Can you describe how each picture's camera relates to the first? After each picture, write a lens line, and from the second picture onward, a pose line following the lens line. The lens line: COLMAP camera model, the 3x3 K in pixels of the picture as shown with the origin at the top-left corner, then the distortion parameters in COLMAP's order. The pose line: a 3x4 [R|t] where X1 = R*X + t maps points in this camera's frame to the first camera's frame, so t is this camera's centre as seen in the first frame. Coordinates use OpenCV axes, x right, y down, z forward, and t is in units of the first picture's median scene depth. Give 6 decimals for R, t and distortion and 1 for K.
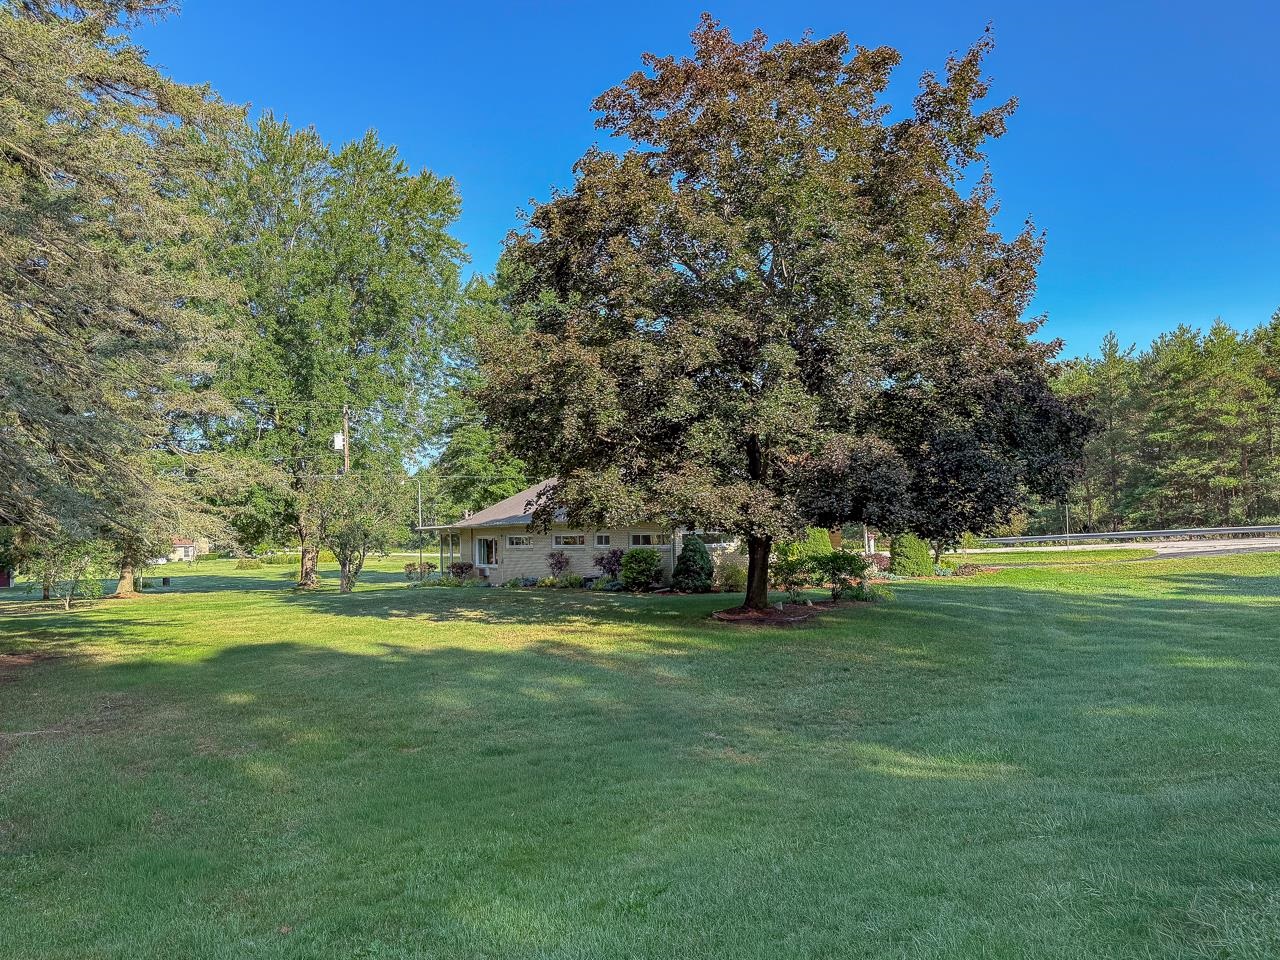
lens RADIAL K [[904.3, 0, 639.1], [0, 904.3, 480.8], [0, 0, 1]] dist [0.001329, 0.007307]
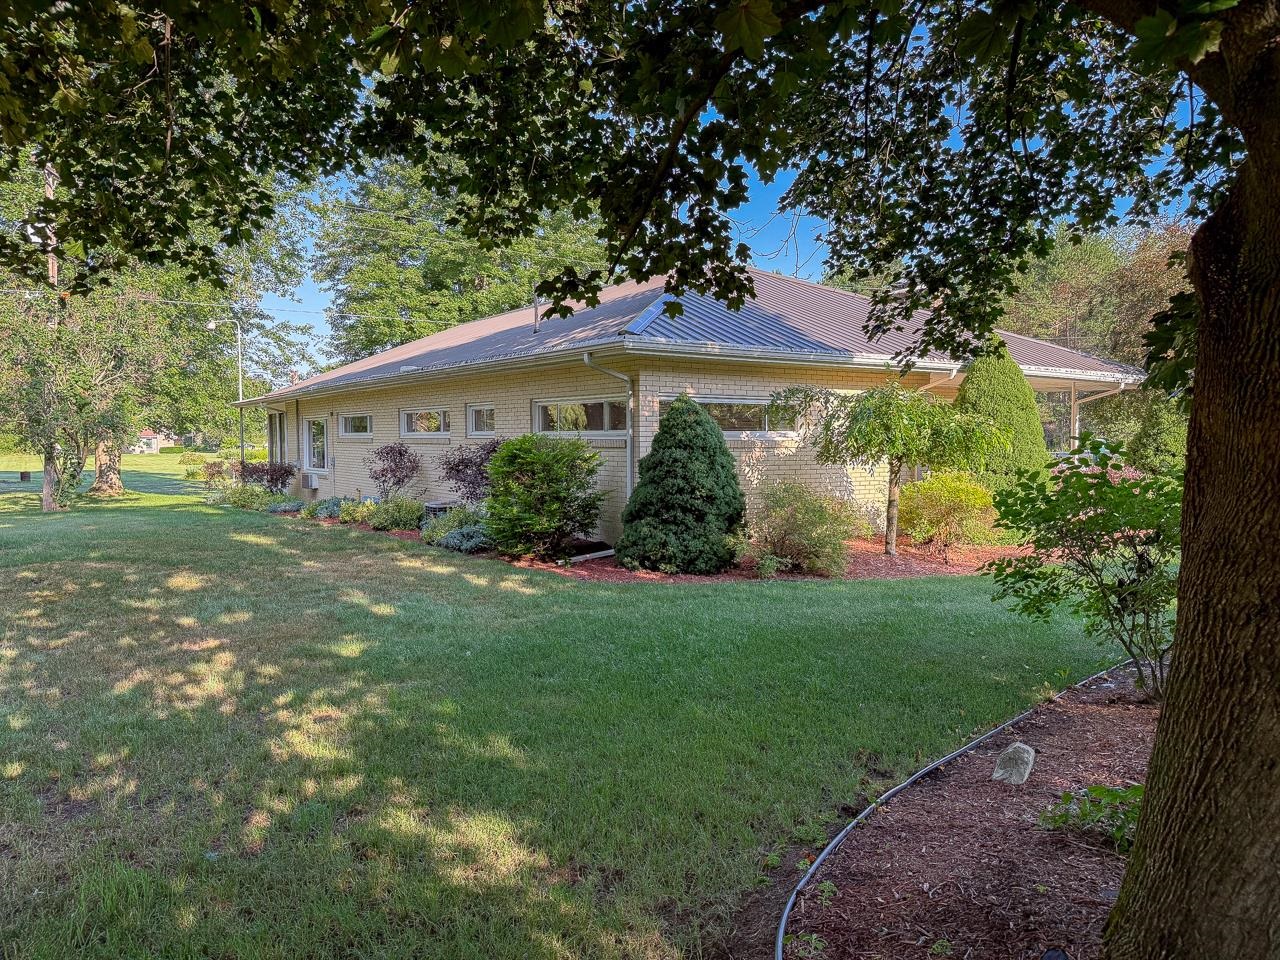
lens RADIAL K [[904.3, 0, 641.0], [0, 904.3, 478.4], [0, 0, 1]] dist [0.001329, 0.007307]
pose [[0.999449, 0.027280, -0.018888, 0.049077], [-0.025249, 0.994616, 0.100502, 0.055491], [0.021528, -0.099970, 0.994758, 0.655914]]
